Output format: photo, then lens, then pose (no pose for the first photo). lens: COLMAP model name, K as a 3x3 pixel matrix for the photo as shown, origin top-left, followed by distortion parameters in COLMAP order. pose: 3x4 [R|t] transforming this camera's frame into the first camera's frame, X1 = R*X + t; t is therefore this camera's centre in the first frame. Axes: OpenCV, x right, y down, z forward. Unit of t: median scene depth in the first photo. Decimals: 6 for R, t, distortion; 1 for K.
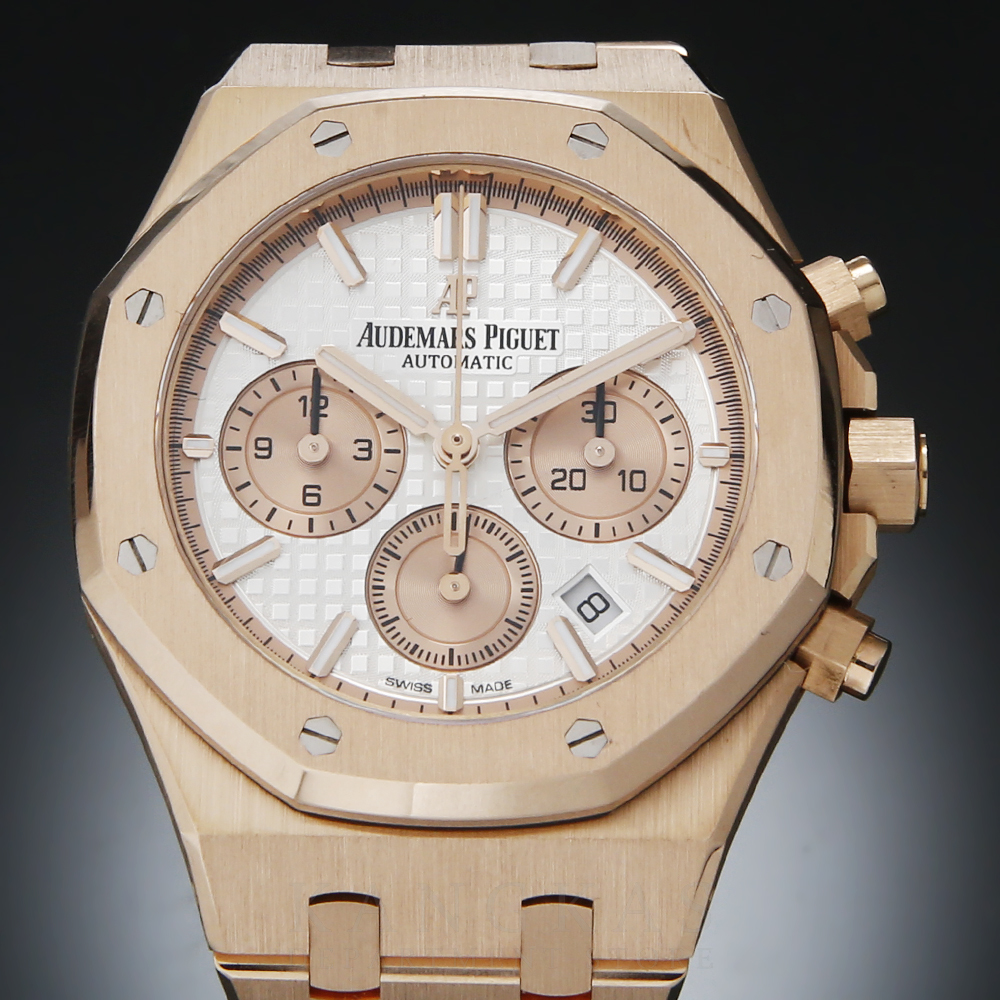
lens RADIAL K [[6074.7, 0, 500.0], [0, 6074.7, 500.0], [0, 0, 1]] dist [-2.105316, -8.252904]
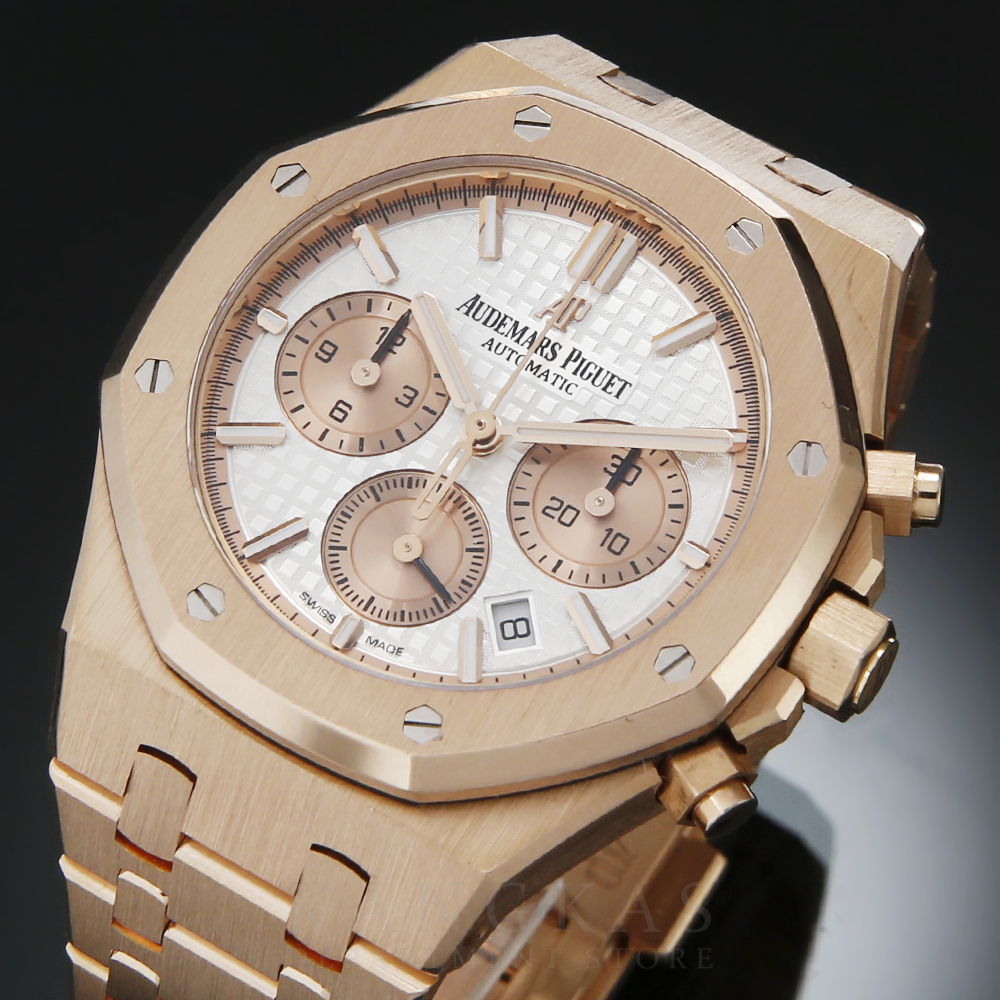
lens RADIAL K [[6074.7, 0, 500.0], [0, 6074.7, 500.0], [0, 0, 1]] dist [-2.105316, -8.252904]
pose [[0.852442, 0.458169, -0.251840, 0.259203], [-0.473876, 0.880590, -0.001957, 0.001728], [0.220871, 0.121010, 0.967767, 0.005420]]
